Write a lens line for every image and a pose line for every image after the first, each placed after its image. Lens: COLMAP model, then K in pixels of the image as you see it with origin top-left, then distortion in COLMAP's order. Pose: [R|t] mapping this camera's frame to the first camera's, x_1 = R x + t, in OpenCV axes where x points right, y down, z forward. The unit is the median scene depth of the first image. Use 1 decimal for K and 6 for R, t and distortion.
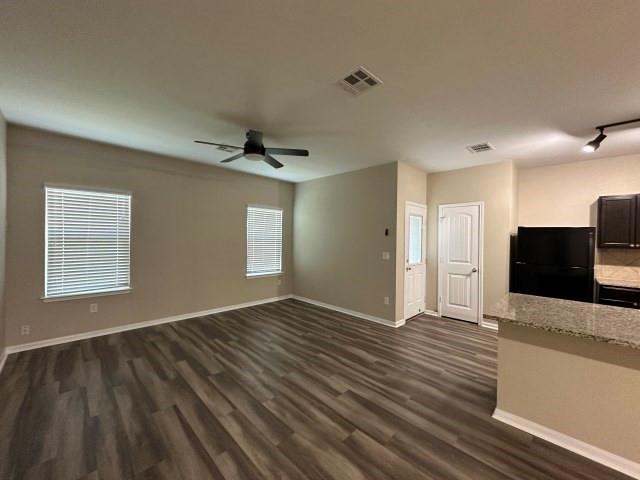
lens RADIAL K [[255.7, 0, 320.0], [0, 255.7, 240.0], [0, 0, 1]] dist [-0.008702, -0.000002]
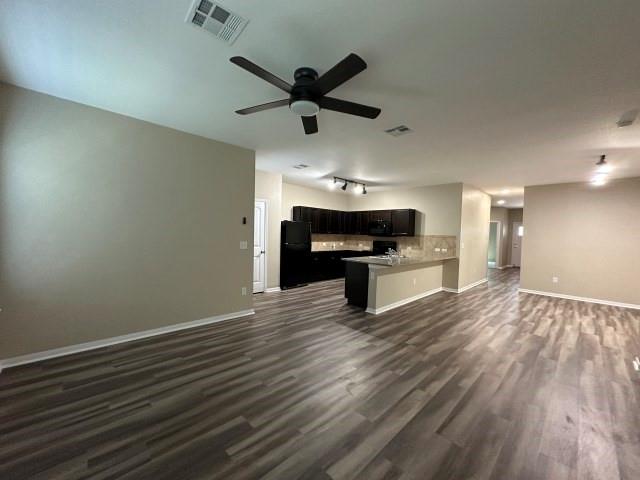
lens RADIAL K [[255.7, 0, 320.0], [0, 255.7, 240.0], [0, 0, 1]] dist [-0.008702, -0.000002]
pose [[0.017976, -0.047434, 0.998713, -0.893329], [-0.021095, 0.998634, 0.047810, -0.013243], [-0.999616, -0.021927, 0.016951, 0.893192]]
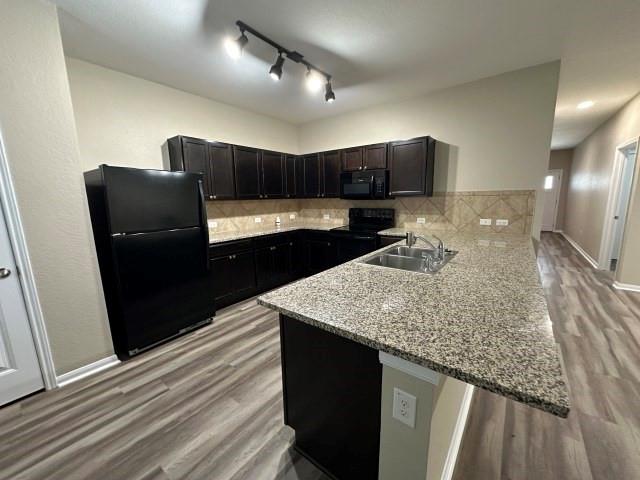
lens RADIAL K [[255.7, 0, 320.0], [0, 255.7, 240.0], [0, 0, 1]] dist [-0.008702, -0.000002]
pose [[-0.126016, -0.177083, 0.976095, 0.233827], [0.023991, 0.983107, 0.181452, 0.017200], [-0.991738, 0.046284, -0.119639, 0.742427]]
